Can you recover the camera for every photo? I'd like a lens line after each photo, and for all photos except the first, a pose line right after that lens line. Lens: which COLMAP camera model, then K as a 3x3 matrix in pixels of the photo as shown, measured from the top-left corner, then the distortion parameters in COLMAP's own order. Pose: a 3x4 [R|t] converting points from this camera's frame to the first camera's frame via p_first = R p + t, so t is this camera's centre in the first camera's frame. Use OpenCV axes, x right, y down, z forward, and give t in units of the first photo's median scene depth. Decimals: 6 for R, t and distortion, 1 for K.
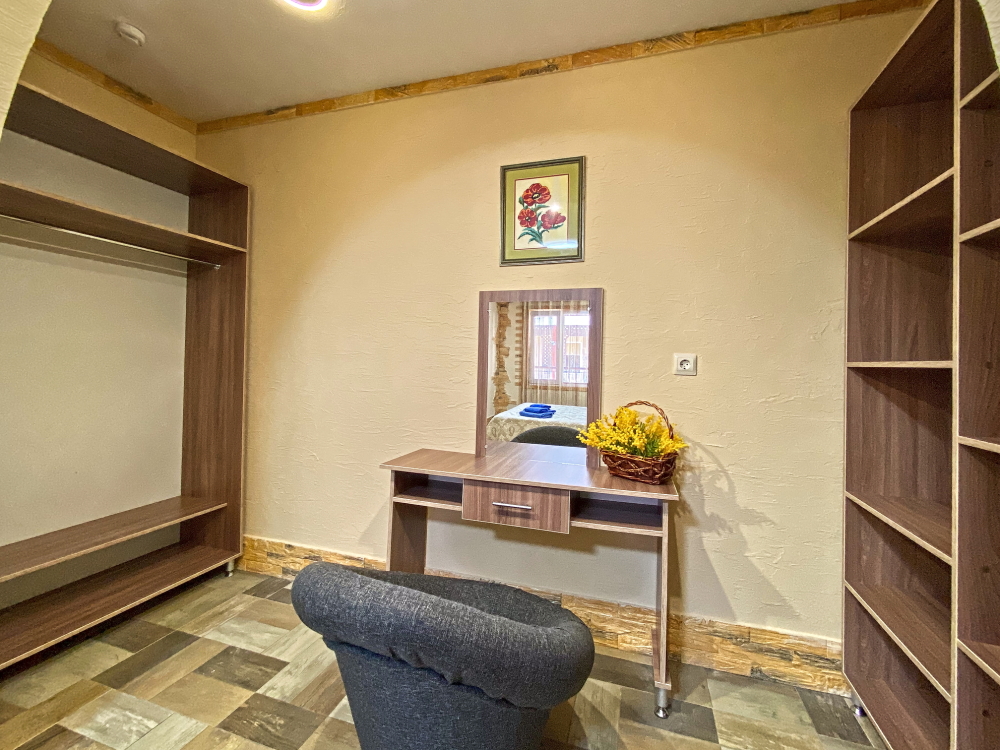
lens RADIAL K [[408.4, 0, 505.5], [0, 408.4, 352.5], [0, 0, 1]] dist [0.006712, -0.001557]
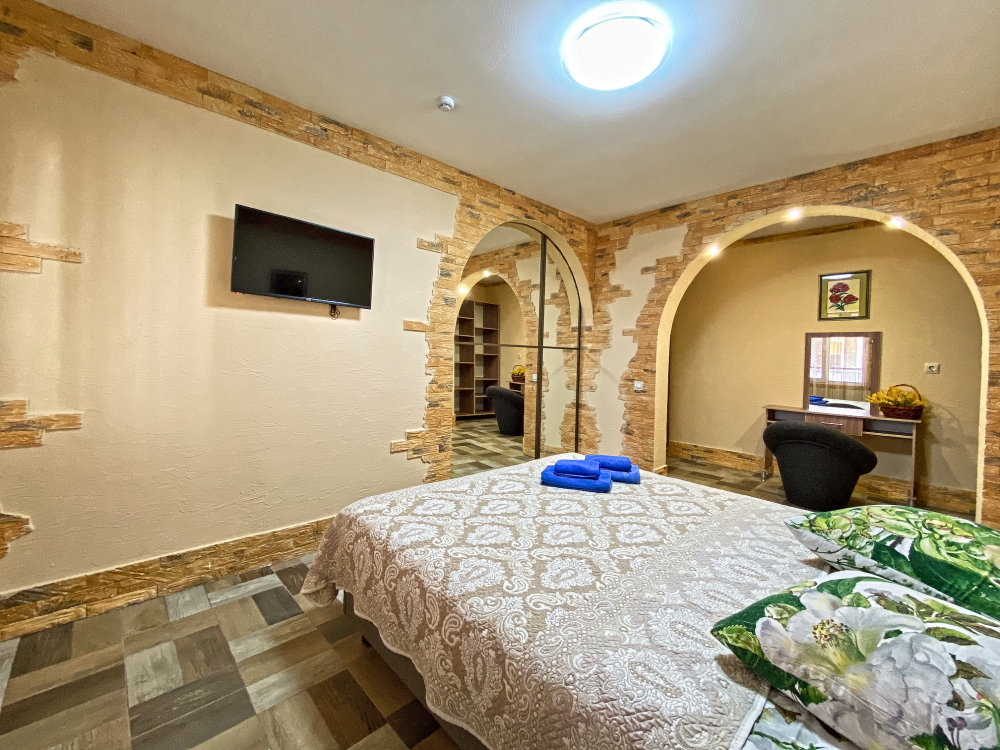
lens RADIAL K [[408.4, 0, 509.7], [0, 408.4, 358.0], [0, 0, 1]] dist [0.006712, -0.001557]
pose [[0.884030, 0.004733, -0.467407, -0.484738], [0.004098, 0.999832, 0.017875, -0.067721], [0.467413, -0.017717, 0.883862, -1.844851]]
